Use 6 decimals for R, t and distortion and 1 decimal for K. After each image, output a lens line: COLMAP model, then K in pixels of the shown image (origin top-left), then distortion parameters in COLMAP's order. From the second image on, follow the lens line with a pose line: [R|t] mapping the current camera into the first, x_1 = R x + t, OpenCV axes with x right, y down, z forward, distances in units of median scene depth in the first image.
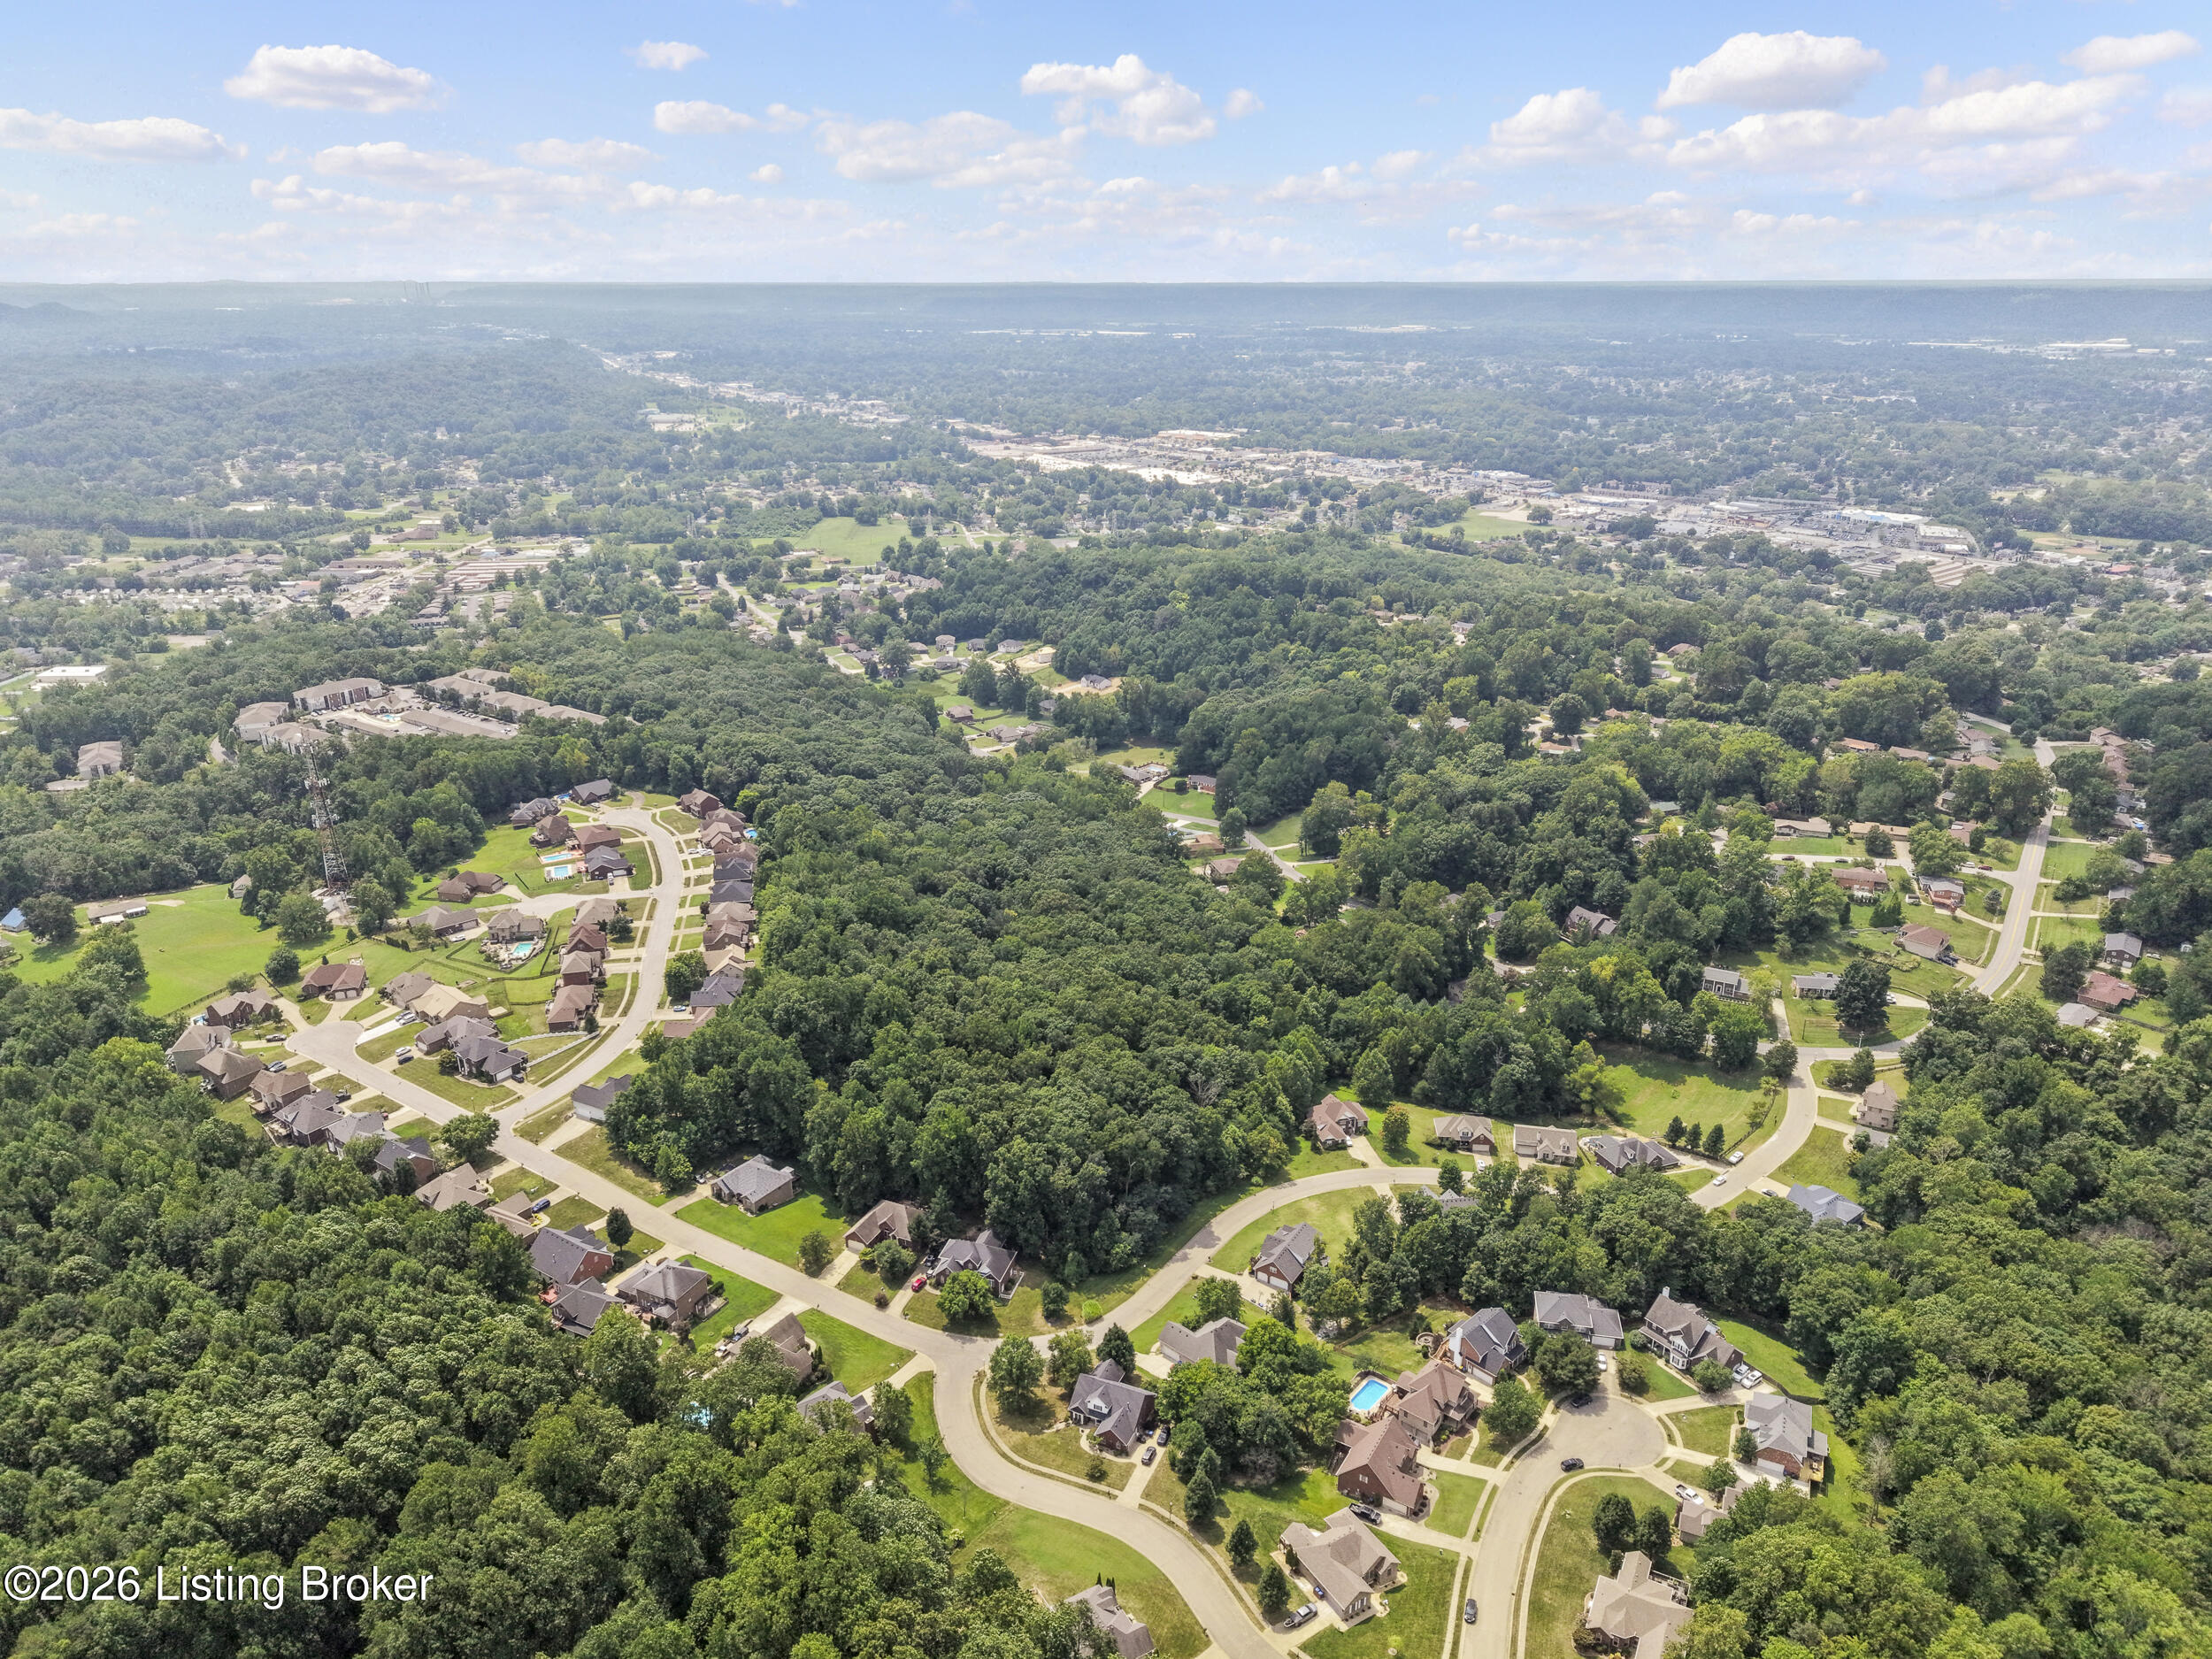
lens RADIAL K [[1498.0, 0, 1120.7], [0, 1498.0, 839.0], [0, 0, 1]] dist [0.022467, -0.021511]
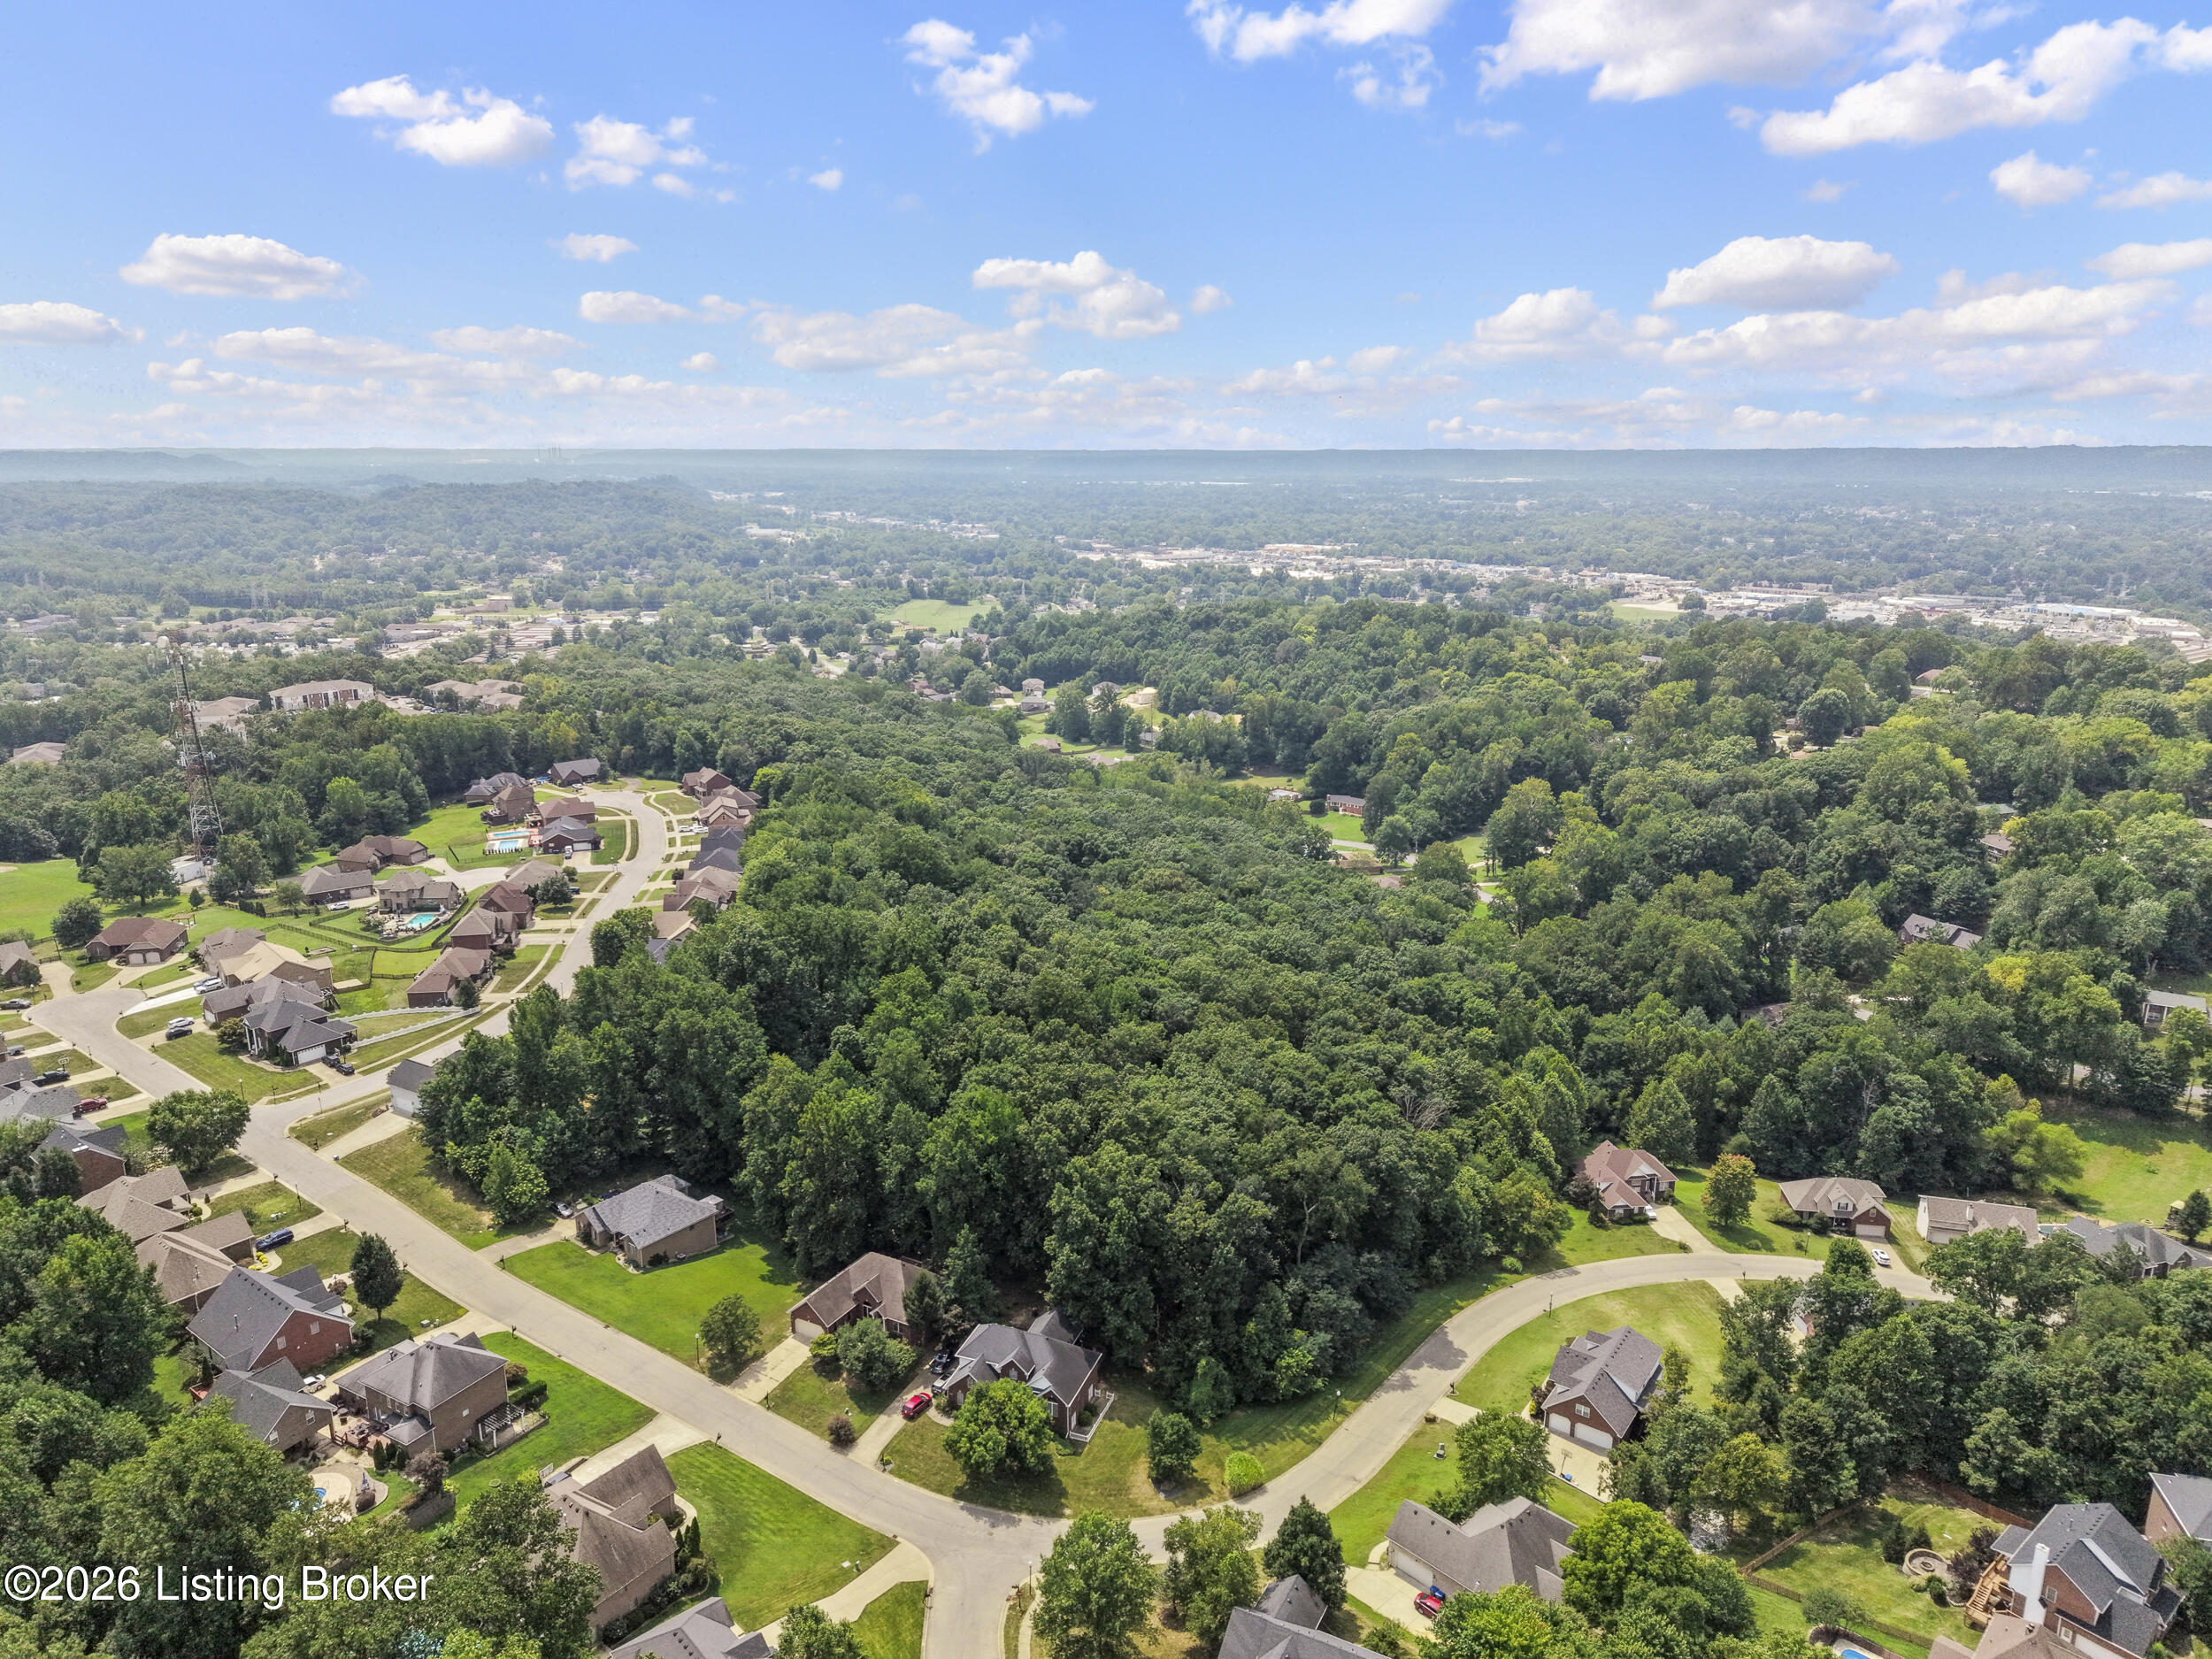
lens RADIAL K [[1498.0, 0, 1119.4], [0, 1498.0, 823.4], [0, 0, 1]] dist [0.022467, -0.021511]
pose [[0.997874, 0.018902, -0.062374, -0.026657], [-0.026186, 0.992656, -0.118107, 0.121113], [0.059684, 0.119489, 0.991040, 0.358789]]
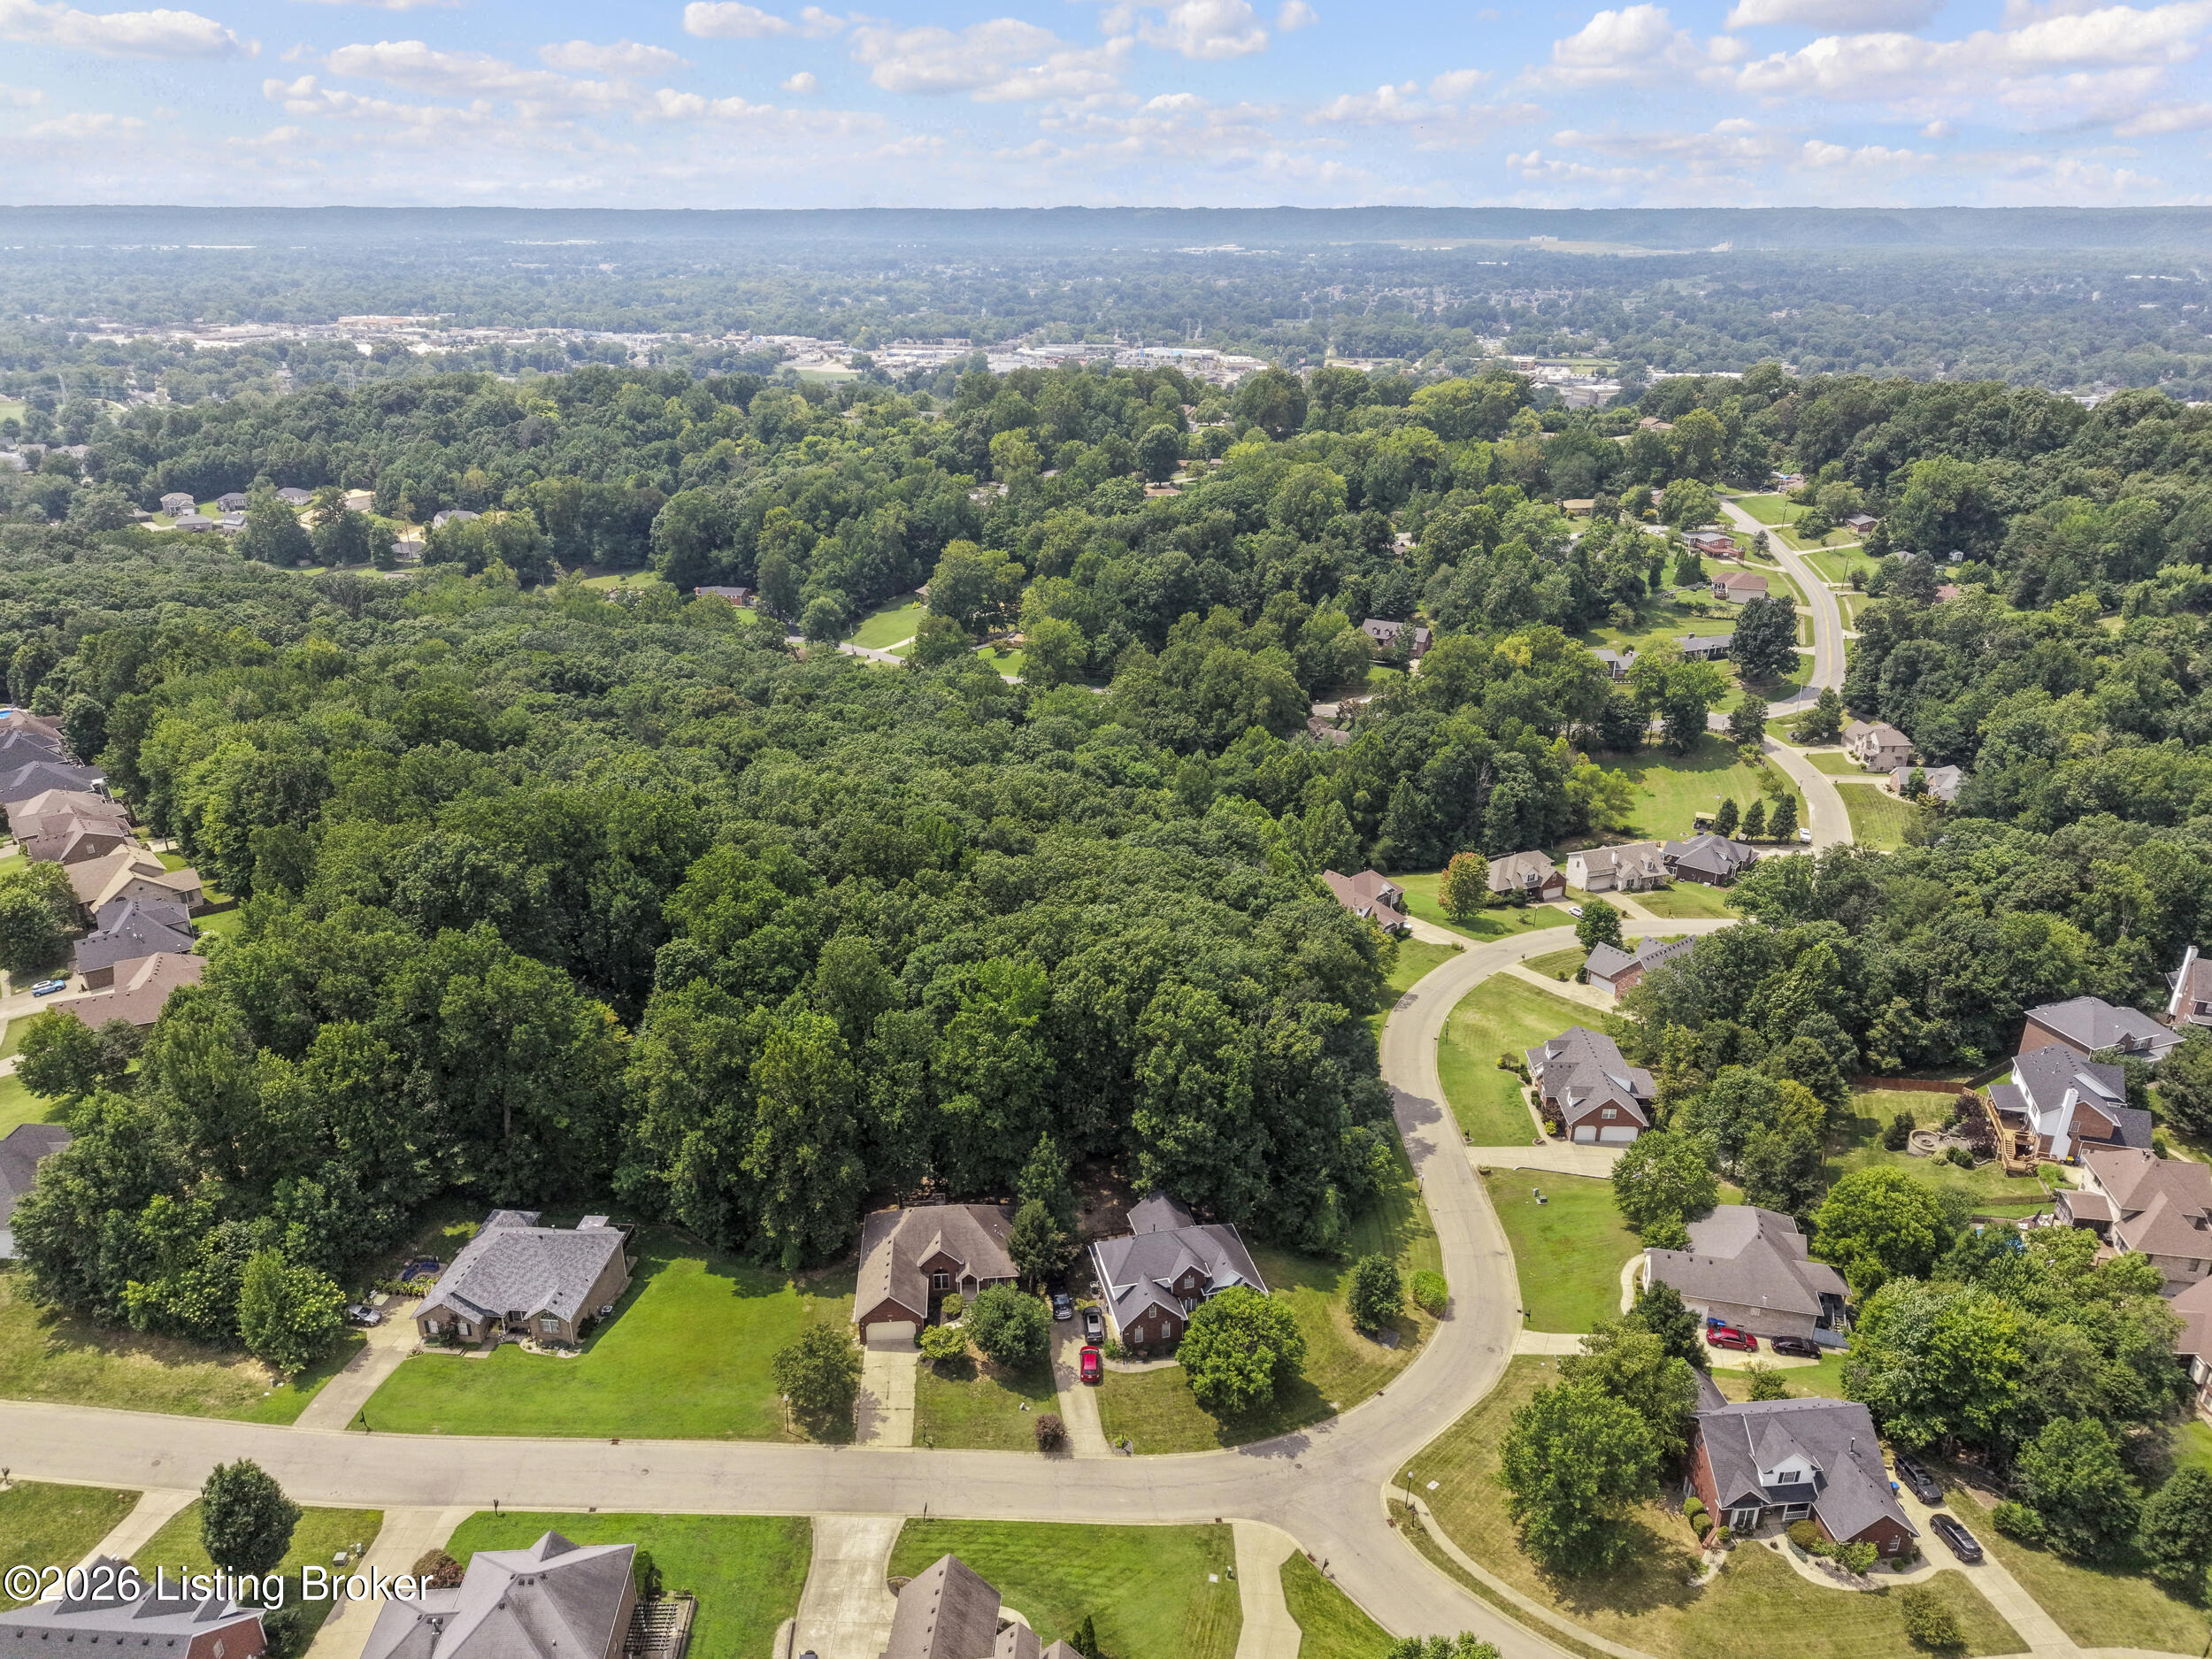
lens RADIAL K [[1498.0, 0, 1122.8], [0, 1498.0, 835.2], [0, 0, 1]] dist [0.022467, -0.021511]
pose [[0.863790, -0.185913, 0.468297, -0.232898], [0.172205, 0.982399, 0.072373, 0.097444], [-0.473510, 0.018129, 0.880602, 0.494144]]
